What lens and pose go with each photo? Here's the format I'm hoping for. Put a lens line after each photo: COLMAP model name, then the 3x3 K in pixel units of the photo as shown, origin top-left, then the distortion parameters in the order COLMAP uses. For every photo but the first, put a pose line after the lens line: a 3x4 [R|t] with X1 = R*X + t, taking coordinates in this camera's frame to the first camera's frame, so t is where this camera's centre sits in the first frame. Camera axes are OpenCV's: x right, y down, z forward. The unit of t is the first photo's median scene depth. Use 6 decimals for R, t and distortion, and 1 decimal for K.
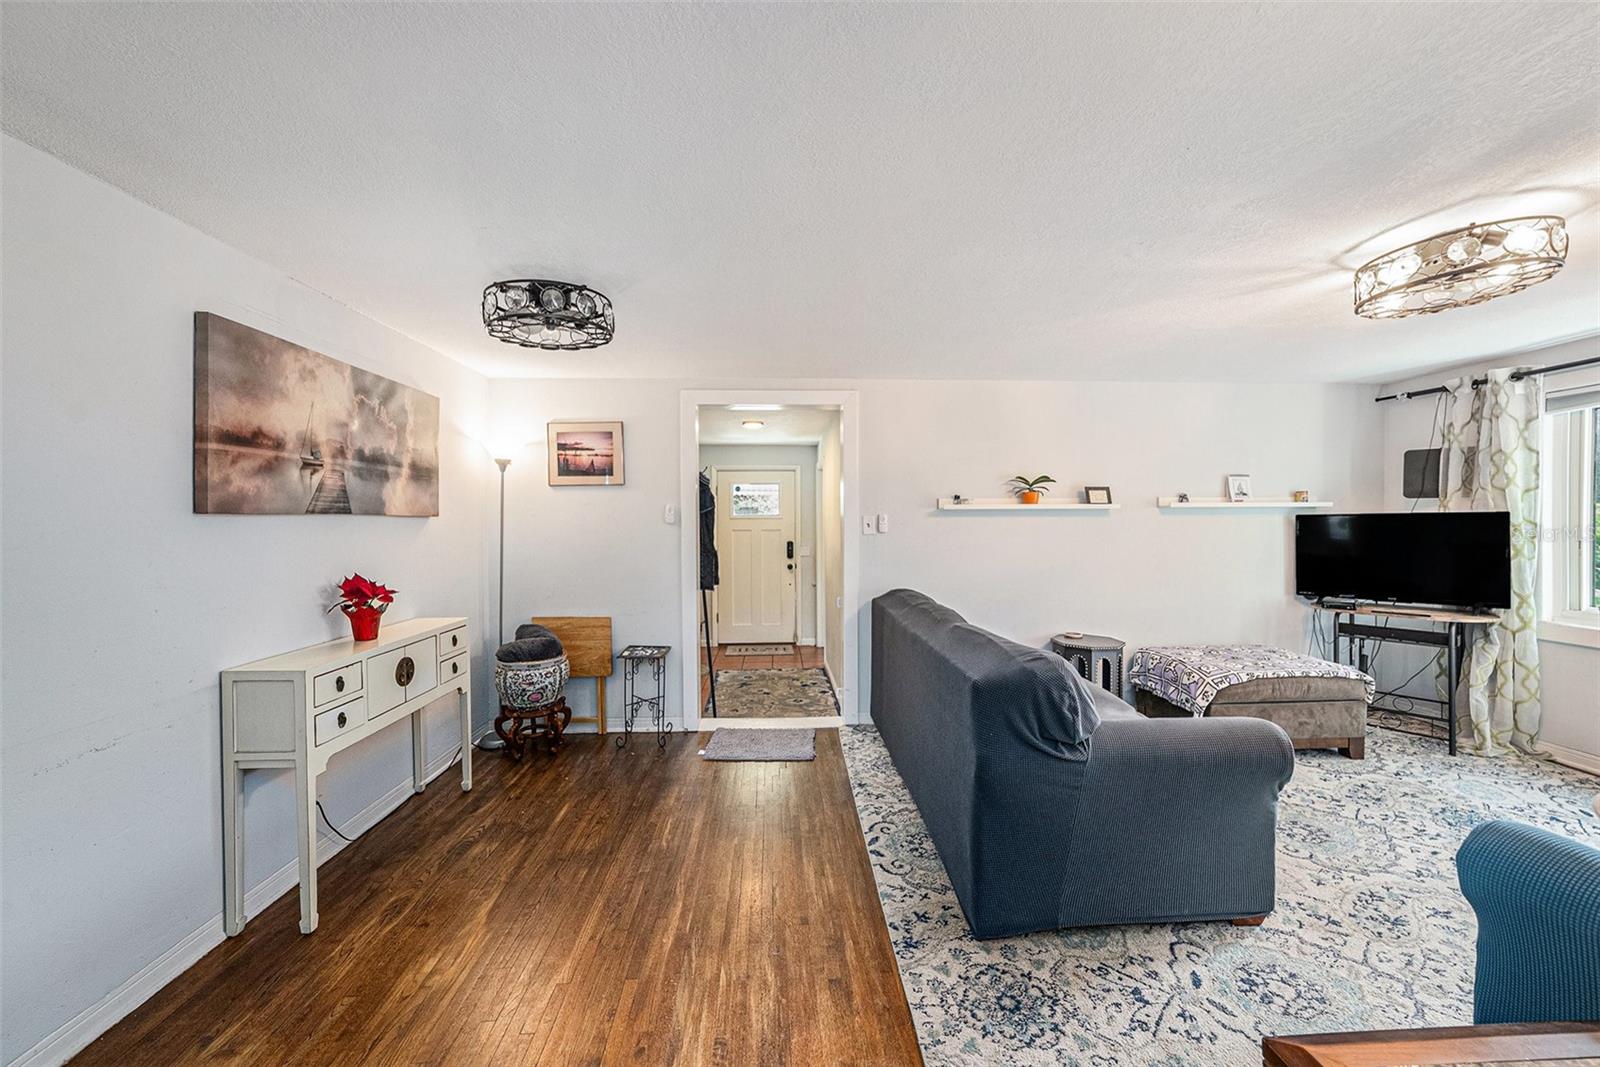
lens RADIAL K [[557.9, 0, 797.1], [0, 557.9, 525.1], [0, 0, 1]] dist [-0.019427, 0.002115]
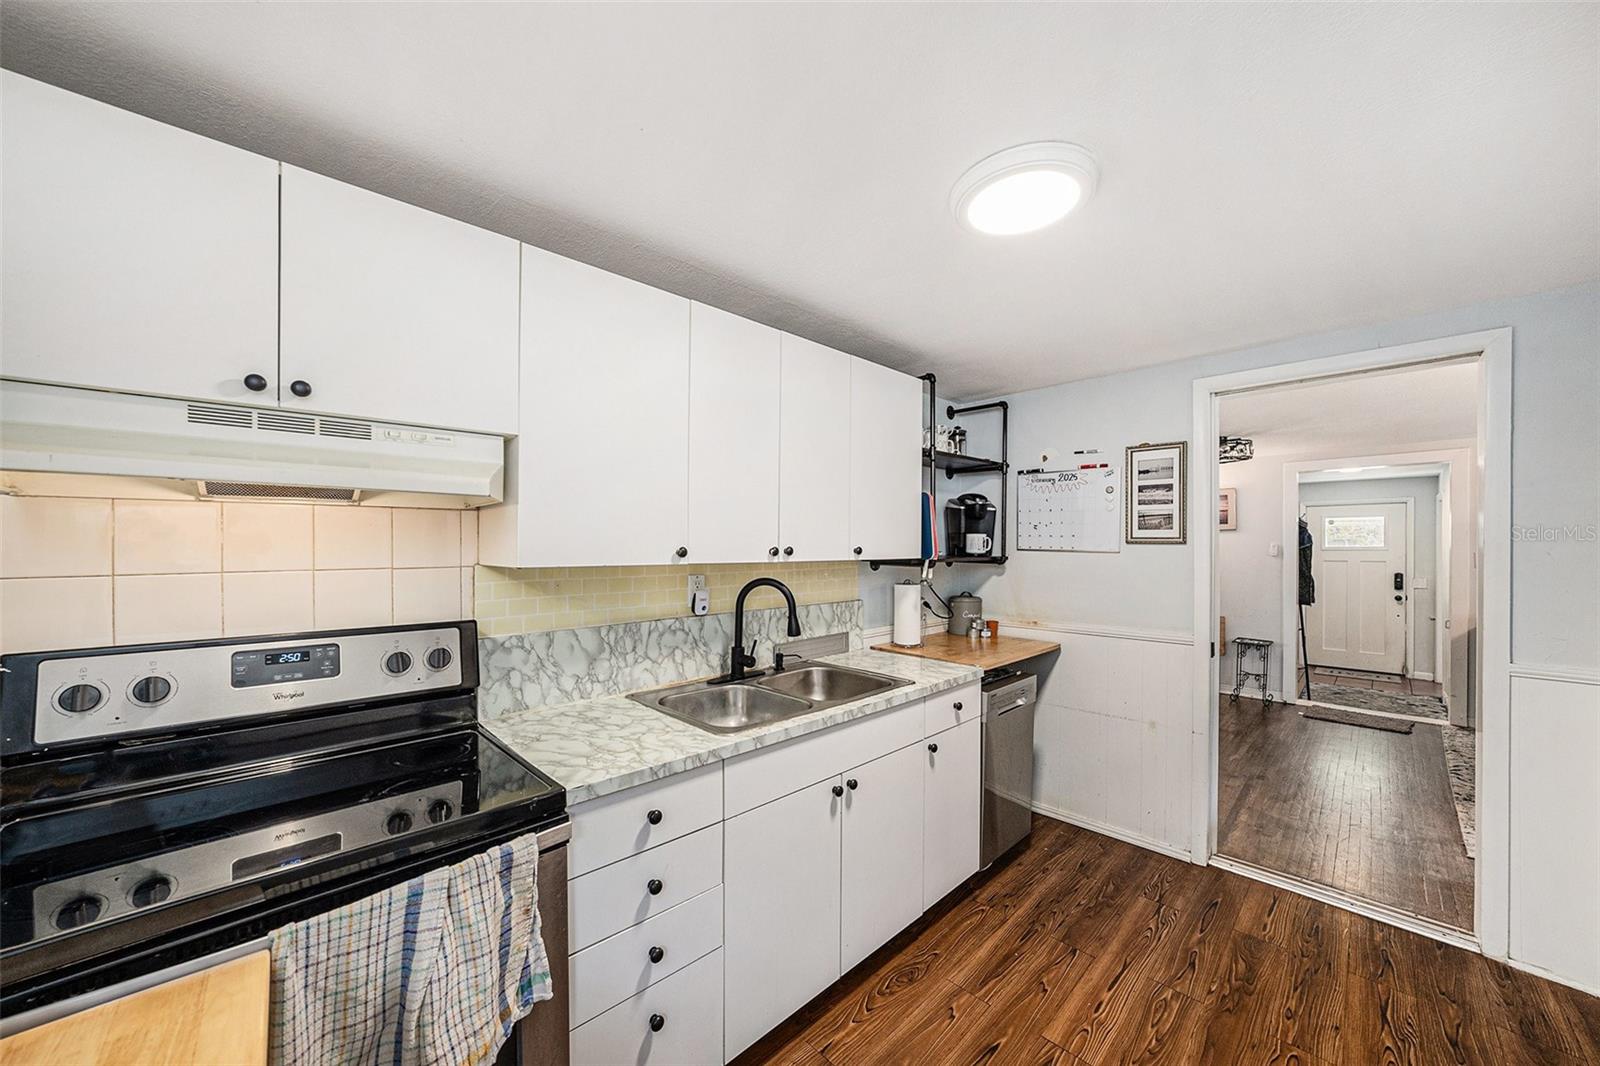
lens RADIAL K [[557.9, 0, 824.5], [0, 557.9, 552.7], [0, 0, 1]] dist [-0.019427, 0.002115]
pose [[0.666787, 0.009101, -0.745193, 0.054212], [-0.008063, 0.999955, 0.004998, -0.008027], [0.745205, 0.002676, 0.666830, -0.732103]]
